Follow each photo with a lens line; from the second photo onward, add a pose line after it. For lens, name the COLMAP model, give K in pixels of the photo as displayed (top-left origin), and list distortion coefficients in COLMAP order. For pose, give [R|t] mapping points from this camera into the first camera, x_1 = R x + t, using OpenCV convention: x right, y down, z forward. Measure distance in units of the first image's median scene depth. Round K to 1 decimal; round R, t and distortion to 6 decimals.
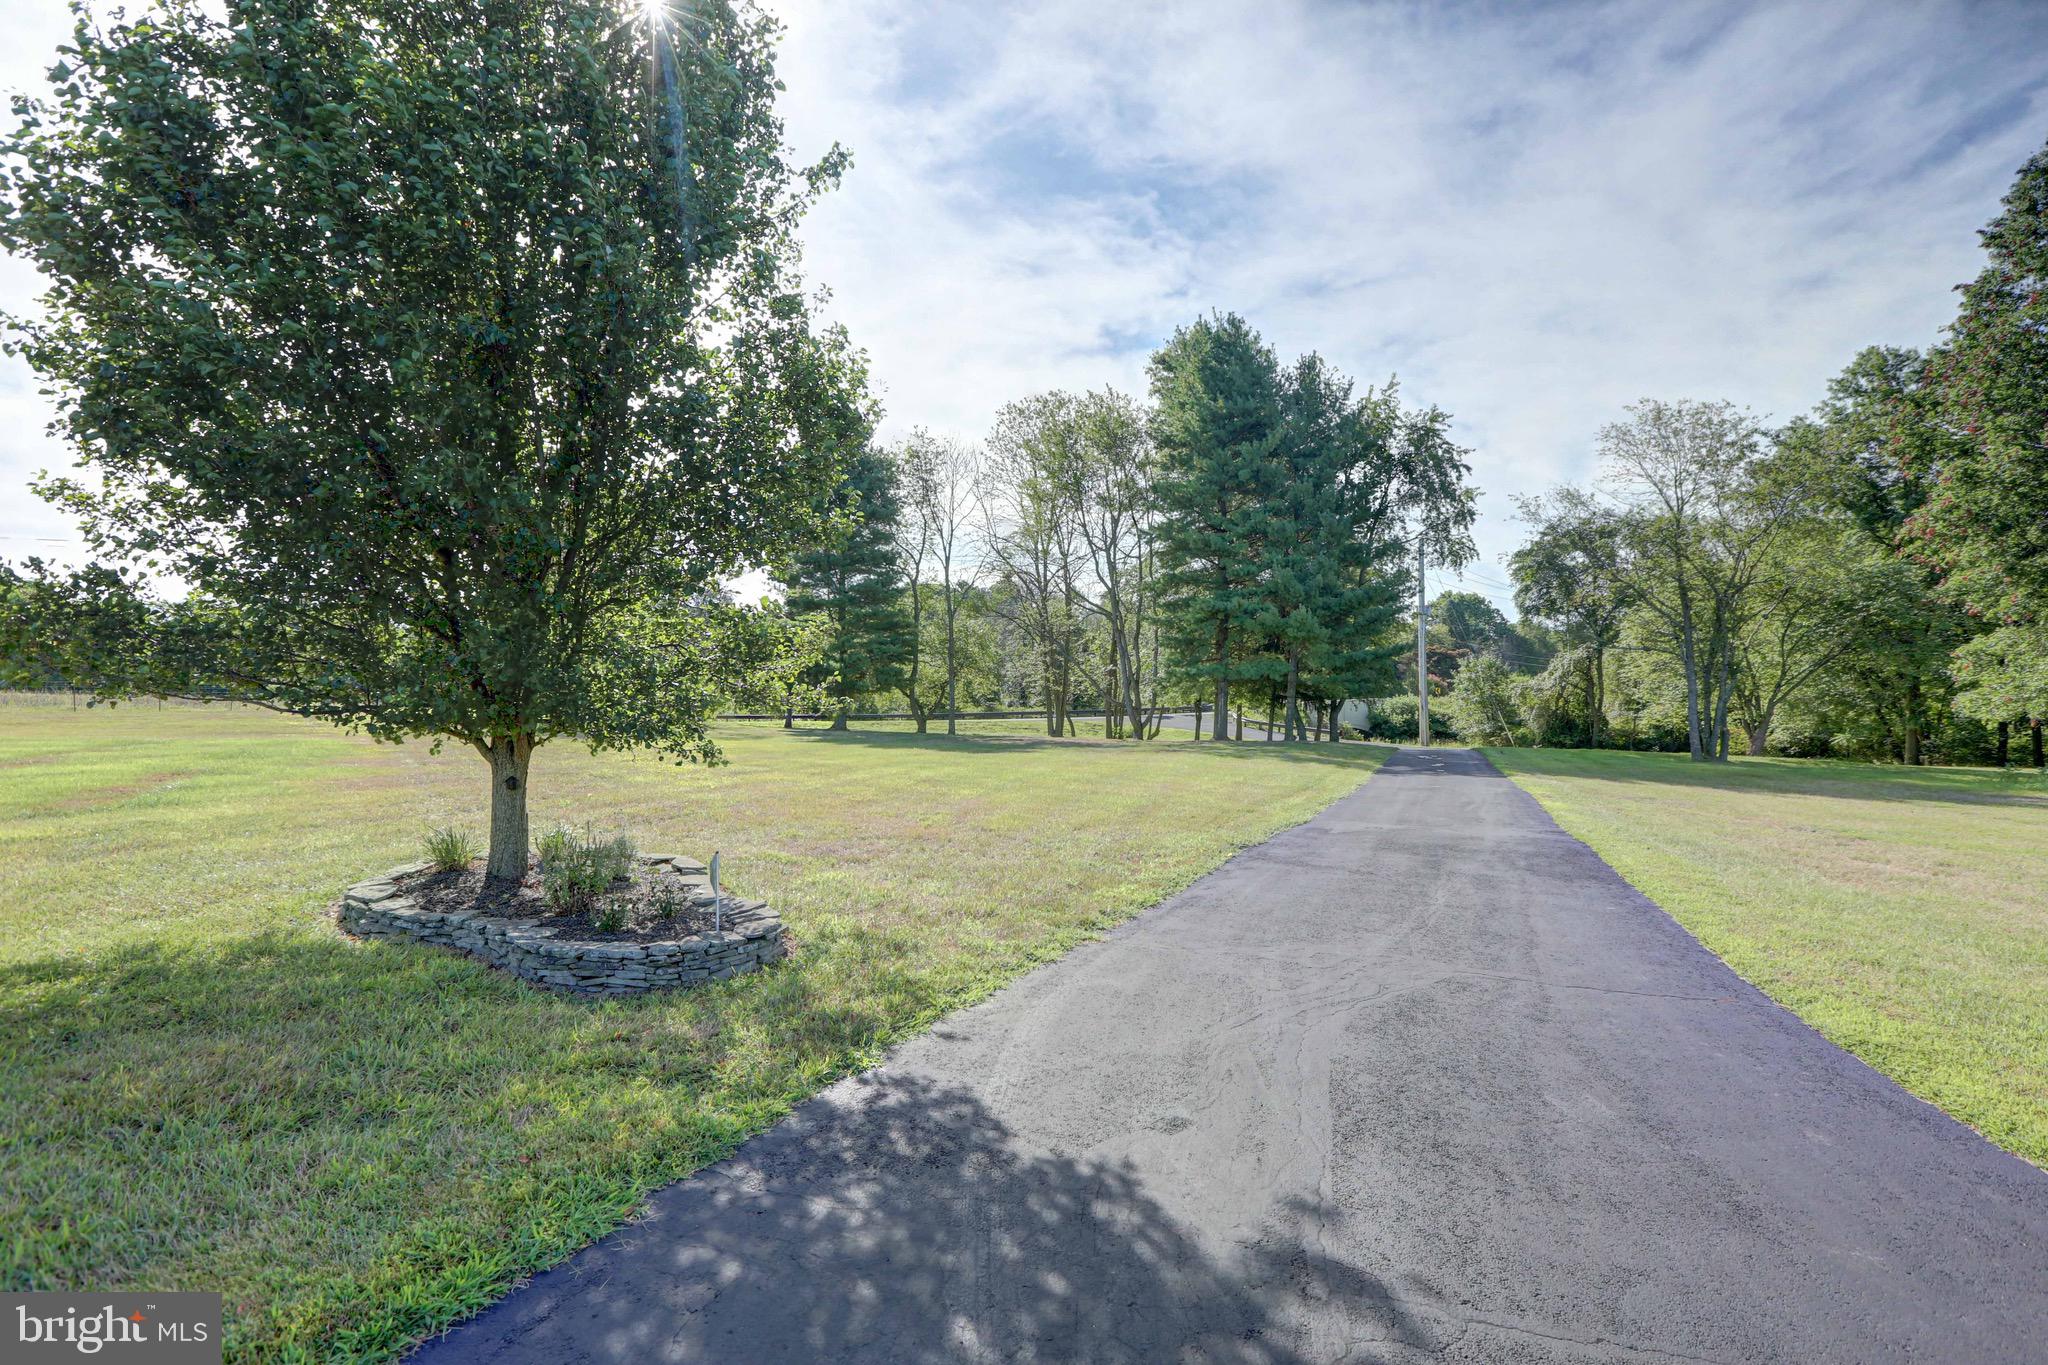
lens RADIAL K [[984.1, 0, 1024.0], [0, 984.1, 682.5], [0, 0, 1]] dist [0.001455, 0.002036]
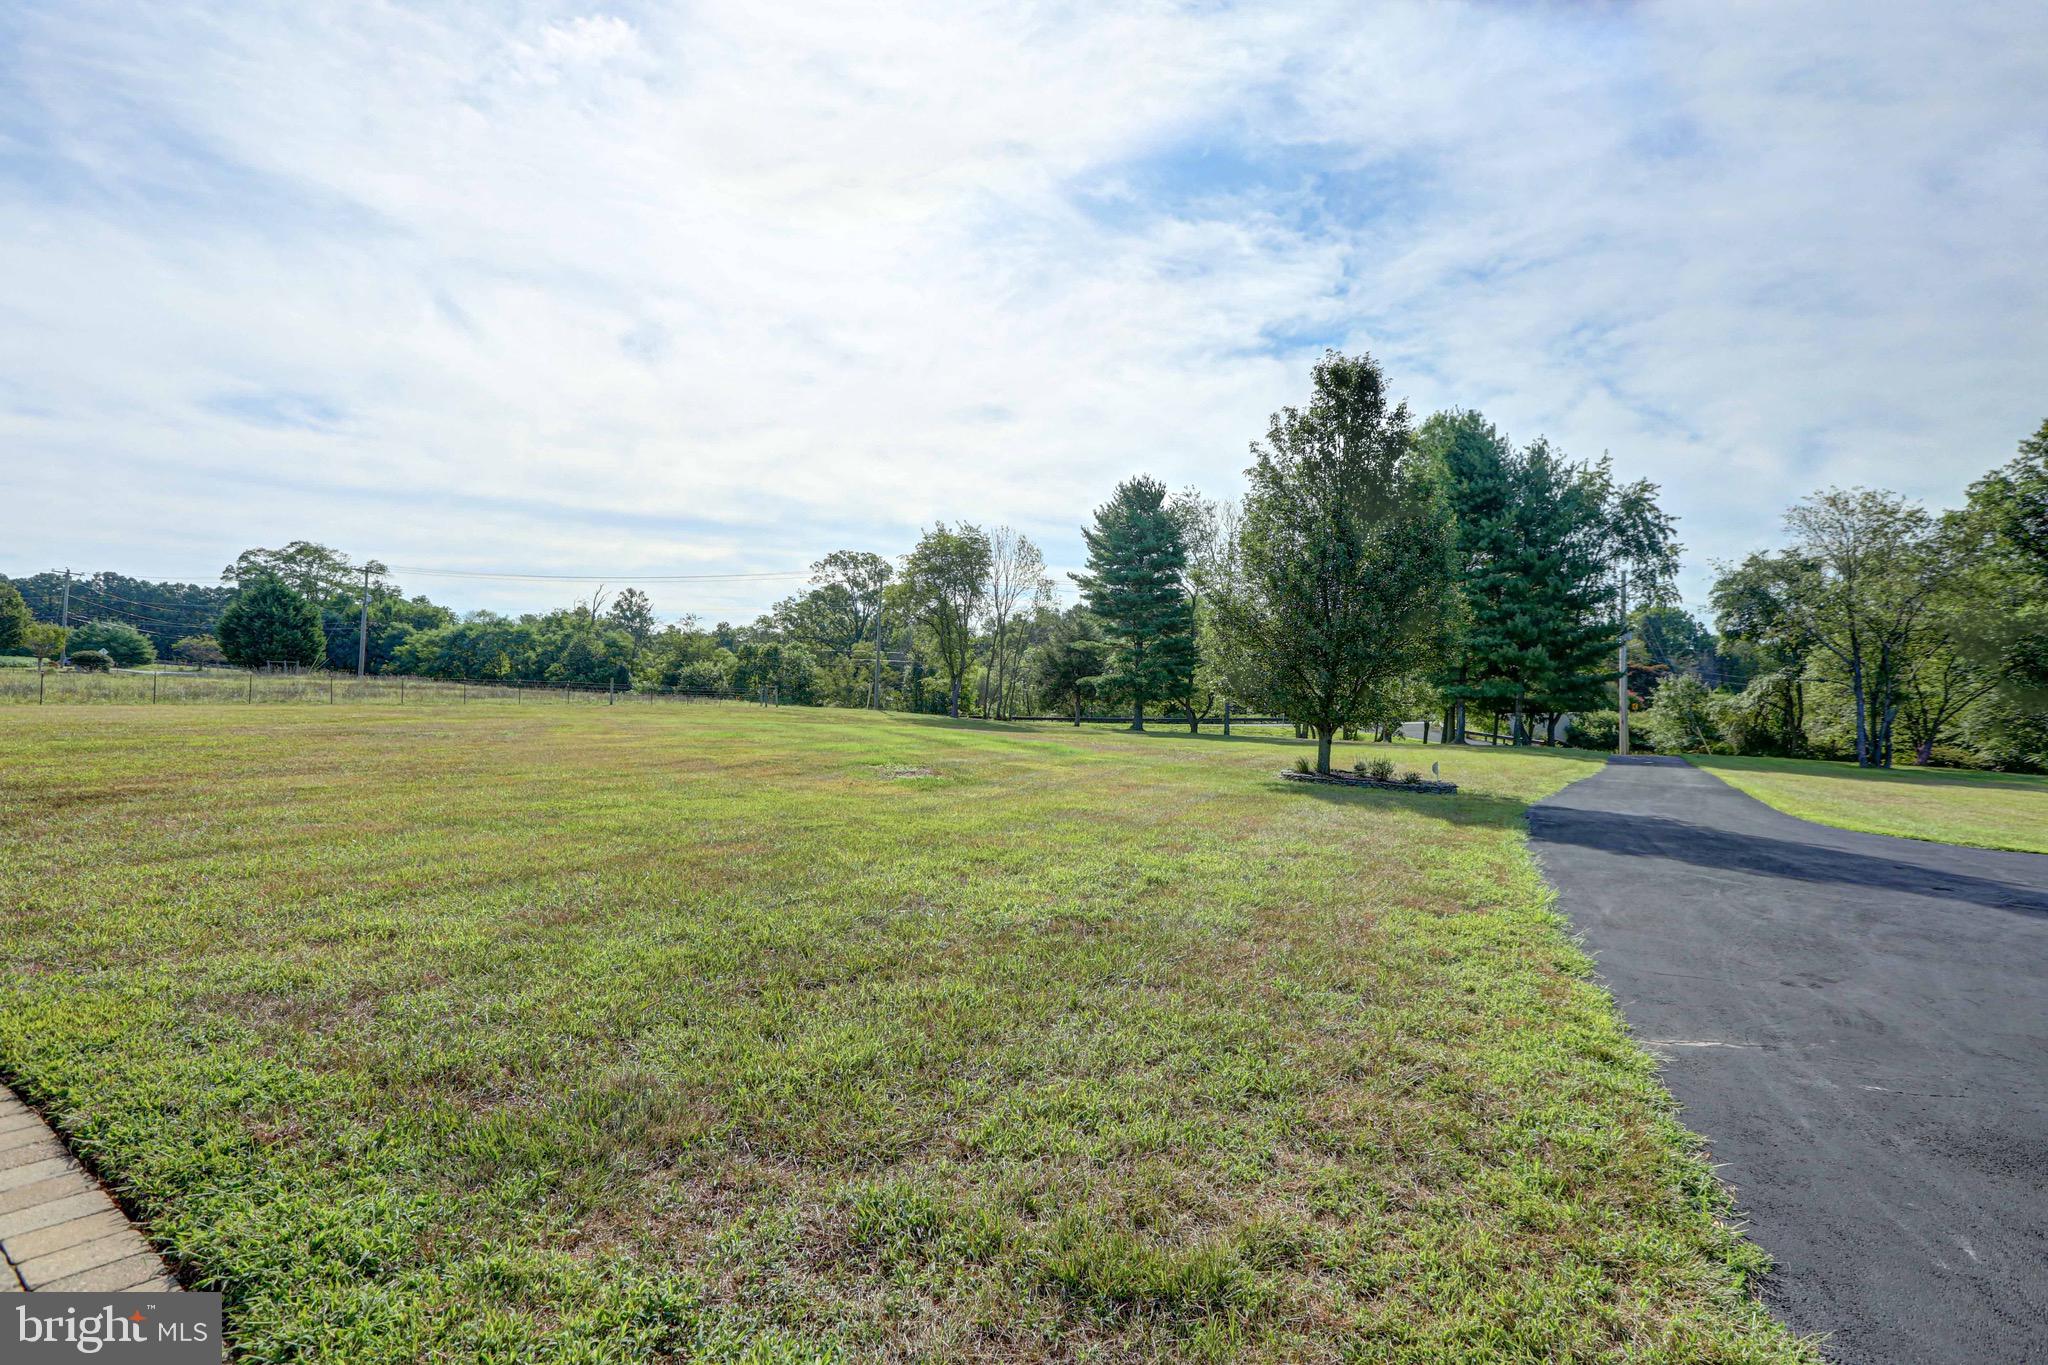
lens RADIAL K [[964.0, 0, 1026.4], [0, 964.0, 688.7], [0, 0, 1]] dist [-0.023421, 0.018829]
pose [[0.986549, 0.016310, -0.162651, -0.134121], [-0.015985, 0.999867, 0.003308, -0.007705], [0.162683, -0.000664, 0.986678, -0.282298]]
